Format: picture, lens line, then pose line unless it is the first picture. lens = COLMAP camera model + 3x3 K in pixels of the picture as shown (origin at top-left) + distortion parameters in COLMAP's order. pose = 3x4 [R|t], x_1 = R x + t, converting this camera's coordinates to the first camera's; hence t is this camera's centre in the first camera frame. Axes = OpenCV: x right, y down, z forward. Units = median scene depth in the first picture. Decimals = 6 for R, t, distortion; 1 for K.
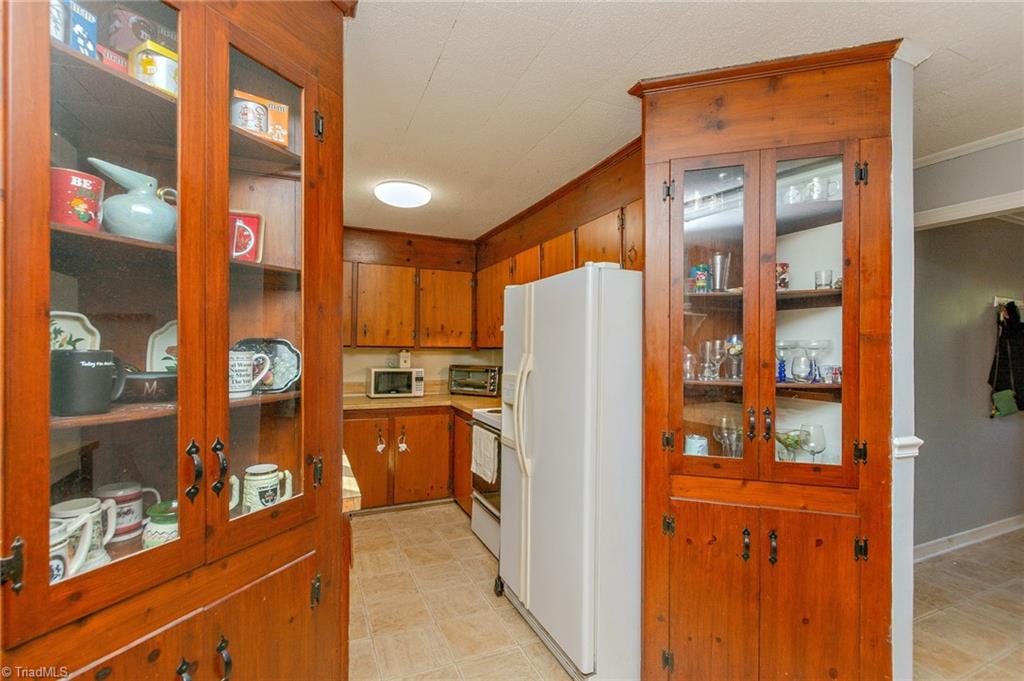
lens RADIAL K [[460.6, 0, 496.7], [0, 460.6, 344.6], [0, 0, 1]] dist [-0.000087, -0.000186]
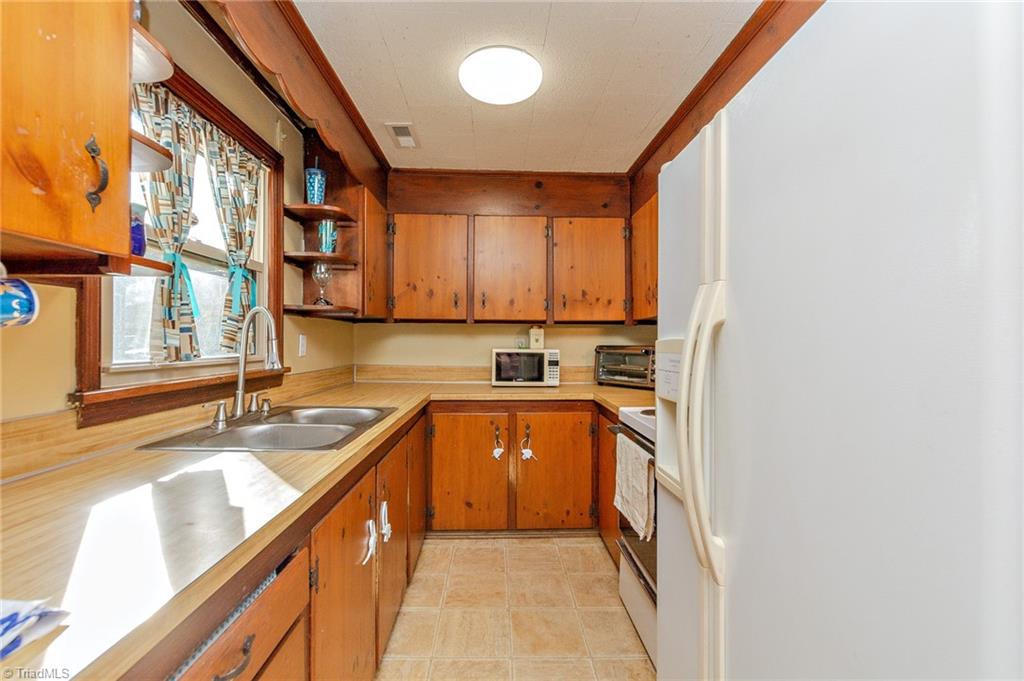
lens RADIAL K [[419.2, 0, 516.8], [0, 419.2, 338.5], [0, 0, 1]] dist [0.001172, 0.000060]
pose [[0.934953, -0.012109, -0.354565, 0.020990], [0.007750, 0.999876, -0.013711, 0.045276], [0.354687, 0.010071, 0.934931, 0.350569]]
